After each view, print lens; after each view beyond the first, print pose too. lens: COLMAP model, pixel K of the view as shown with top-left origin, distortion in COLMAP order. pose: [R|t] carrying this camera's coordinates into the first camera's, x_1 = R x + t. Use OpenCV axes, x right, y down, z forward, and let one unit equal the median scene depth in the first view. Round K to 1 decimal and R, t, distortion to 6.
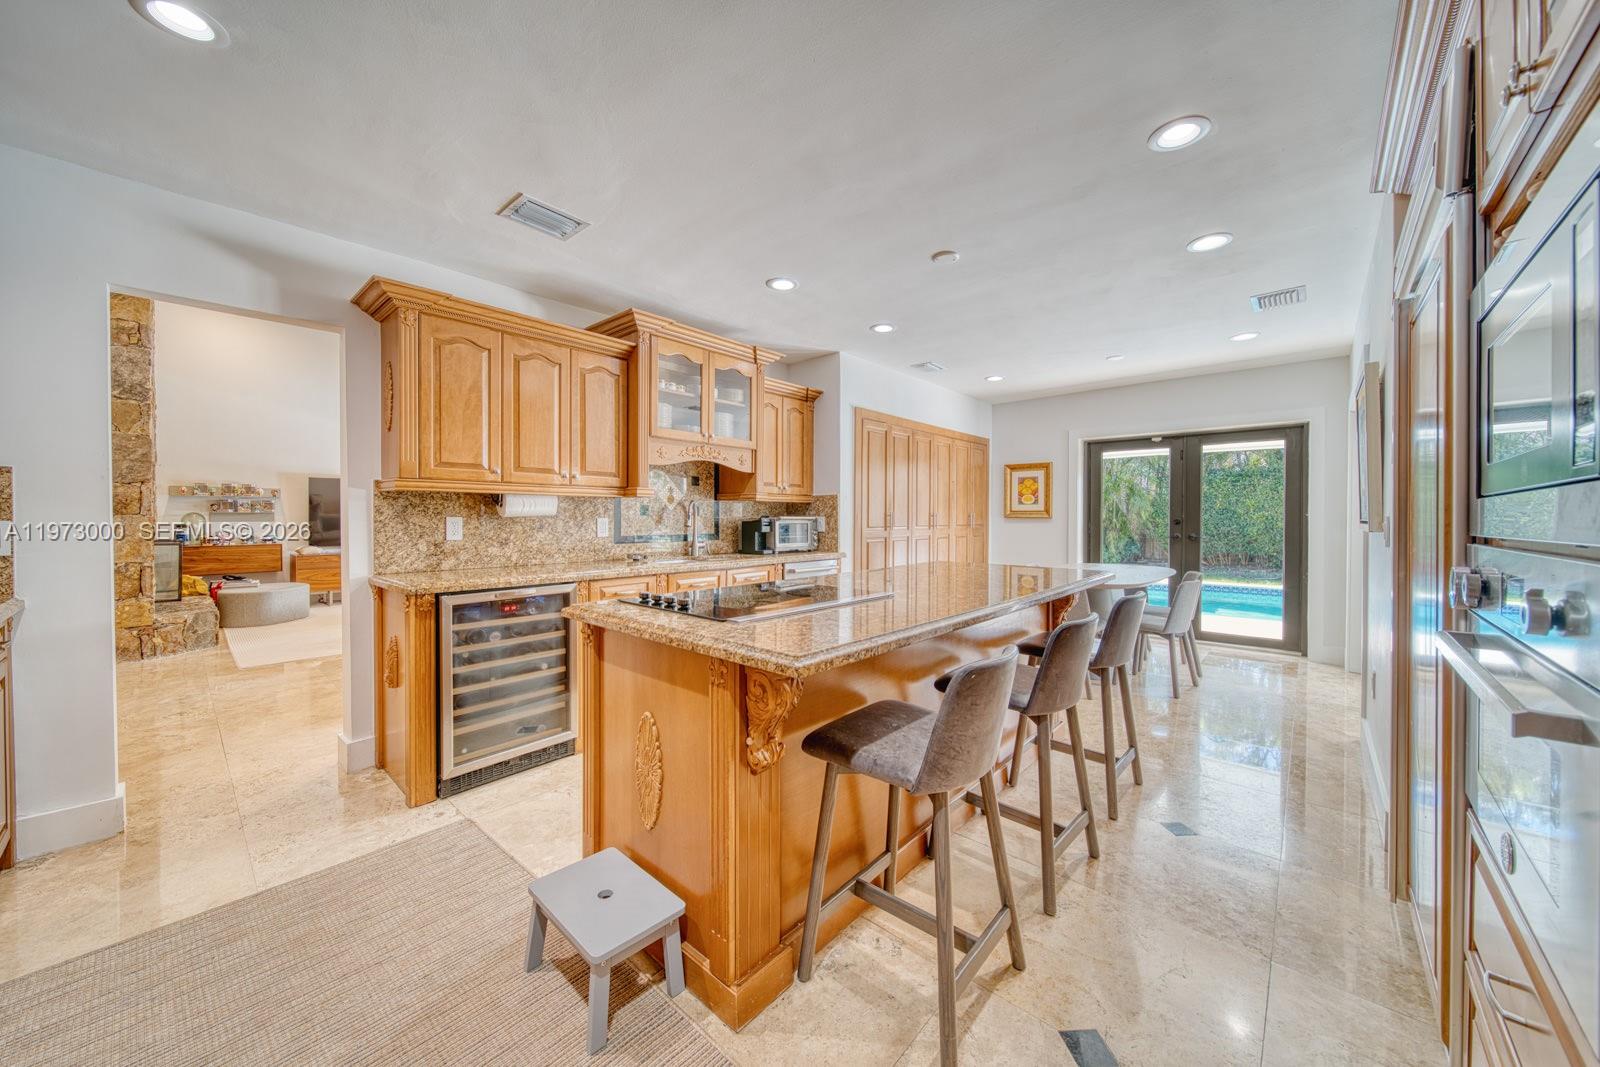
lens RADIAL K [[574.2, 0, 795.0], [0, 574.2, 523.1], [0, 0, 1]] dist [-0.001502, -0.000598]
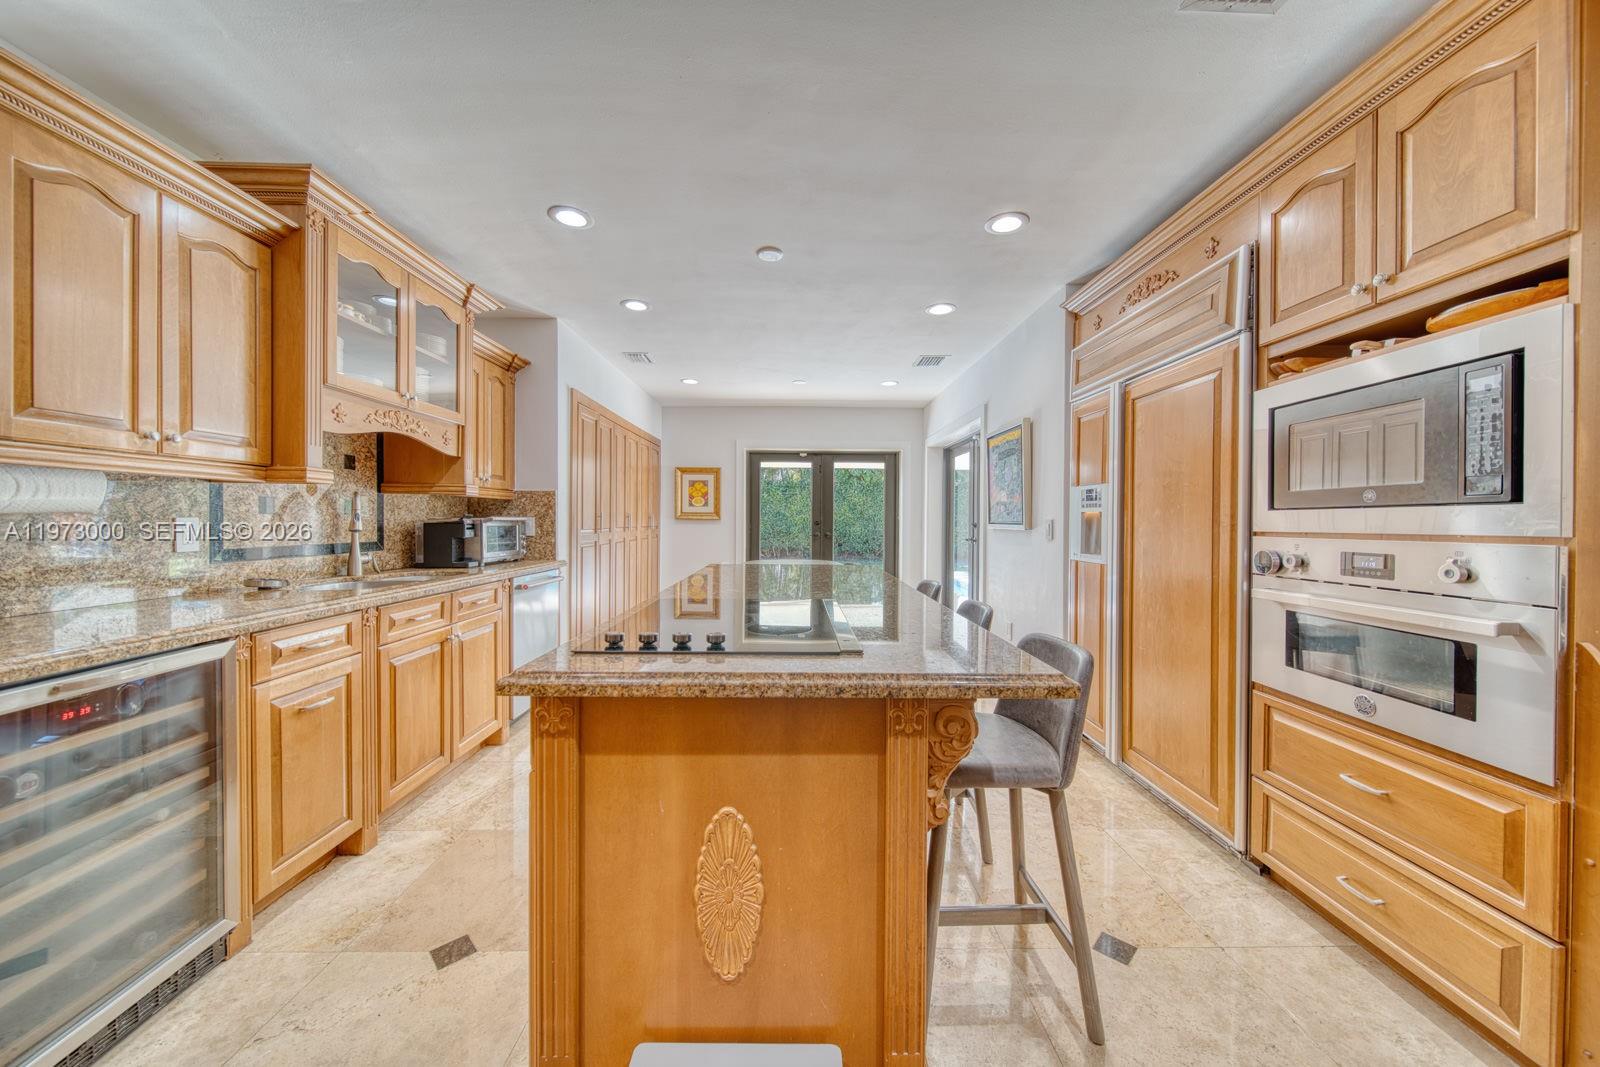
lens RADIAL K [[574.2, 0, 805.5], [0, 574.2, 521.2], [0, 0, 1]] dist [-0.001502, -0.000598]
pose [[0.727346, 0.002278, 0.686268, -0.236443], [0.002051, 0.999983, -0.005492, -0.000644], [-0.686268, 0.005402, 0.727328, 0.162355]]
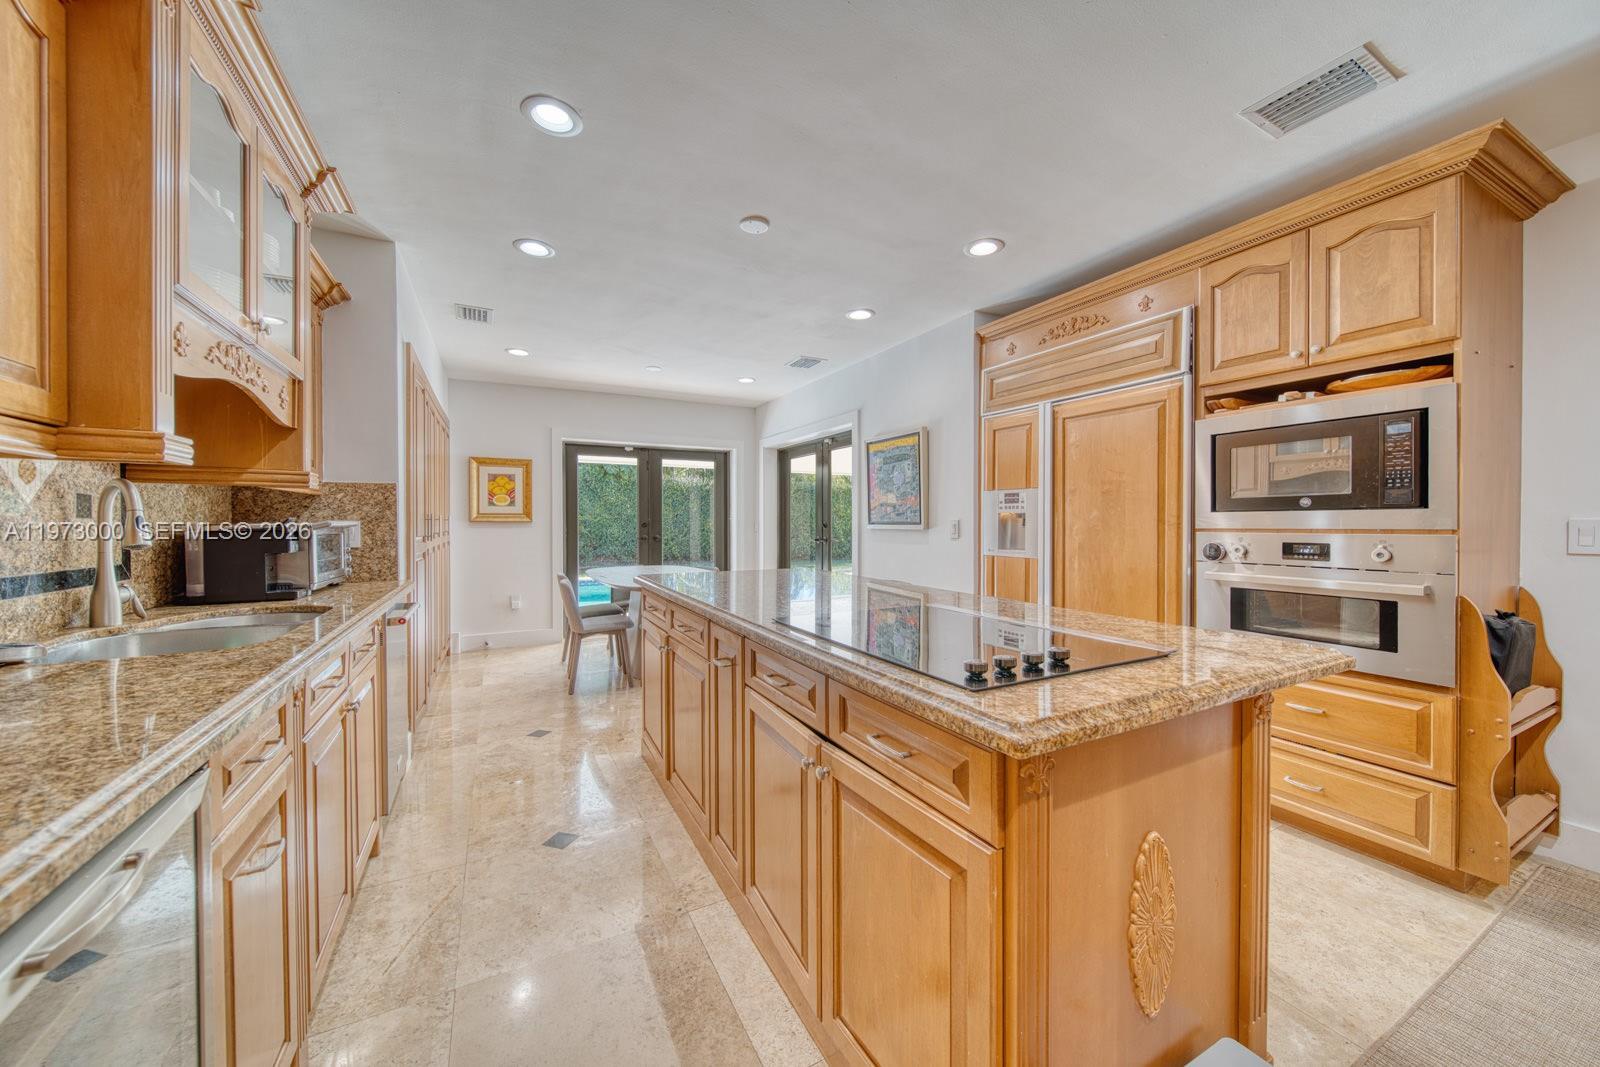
lens RADIAL K [[574.2, 0, 802.4], [0, 574.2, 524.9], [0, 0, 1]] dist [-0.001502, -0.000598]
pose [[0.335094, -0.007052, 0.942158, -0.354315], [0.011116, 0.999932, 0.003531, -0.004420], [-0.942119, 0.009290, 0.335150, 0.421230]]
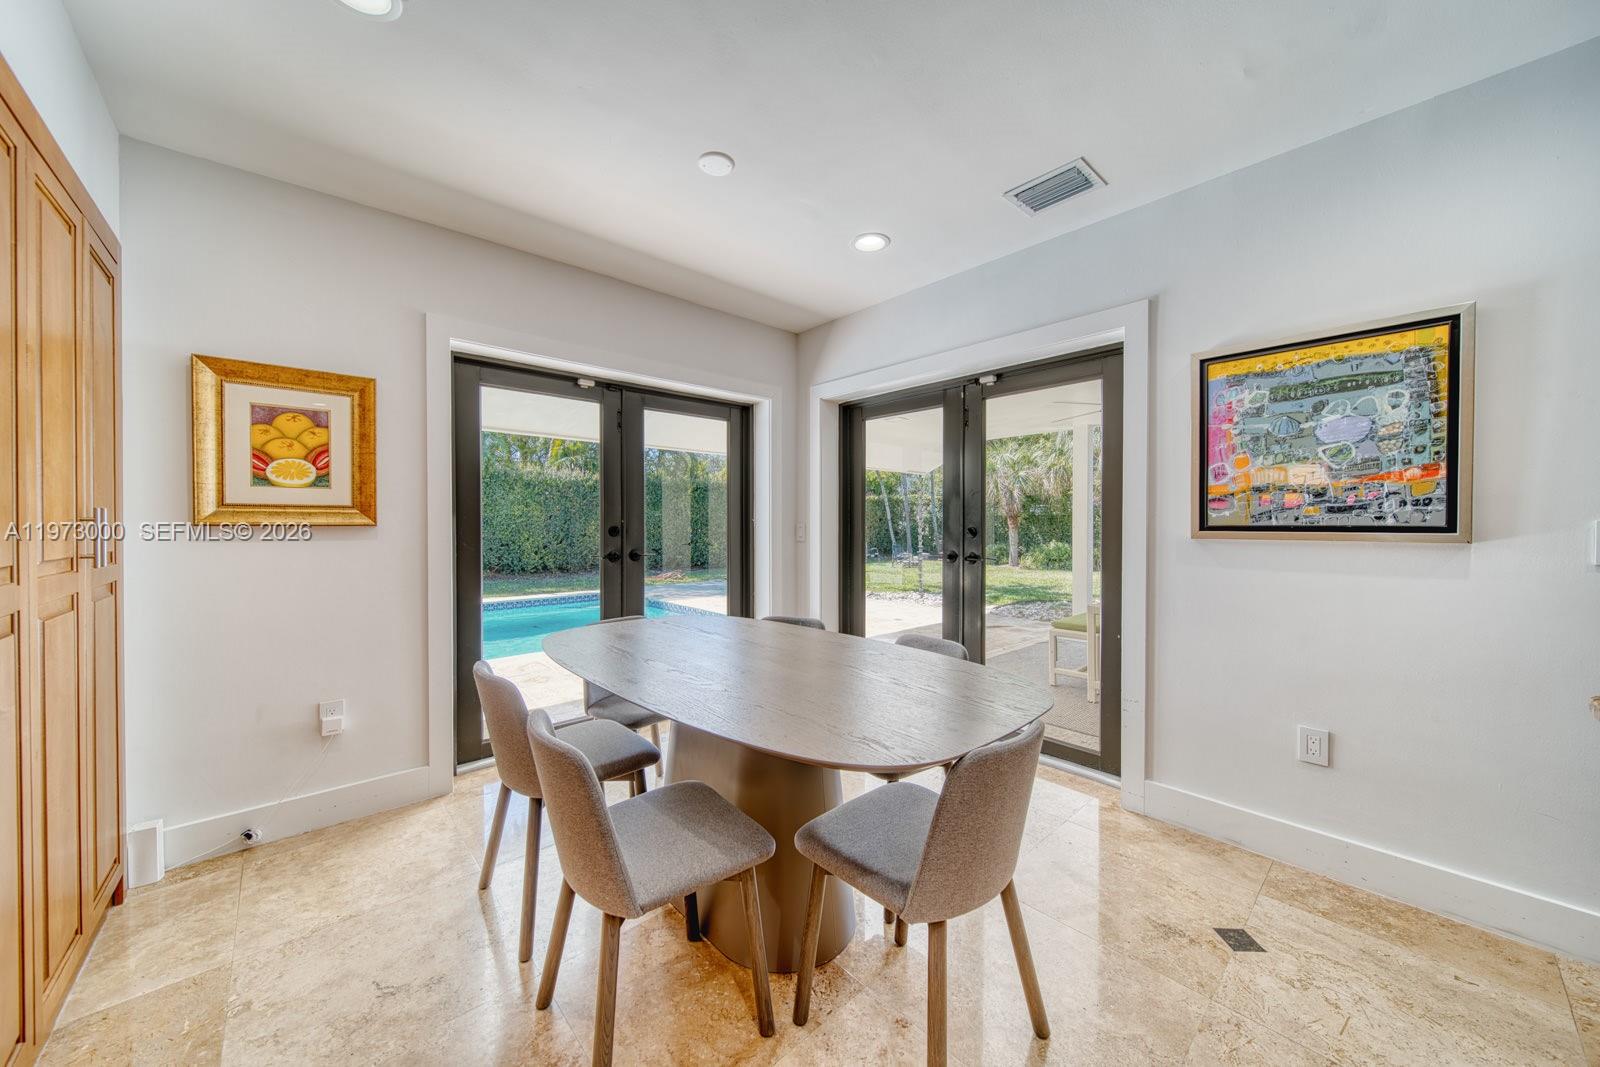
lens RADIAL K [[574.2, 0, 794.4], [0, 574.2, 531.5], [0, 0, 1]] dist [-0.001502, -0.000598]
pose [[0.095450, -0.009200, 0.995392, 0.129459], [0.010819, 0.999908, 0.008205, -0.007981], [-0.995375, 0.009986, 0.095540, 0.953079]]
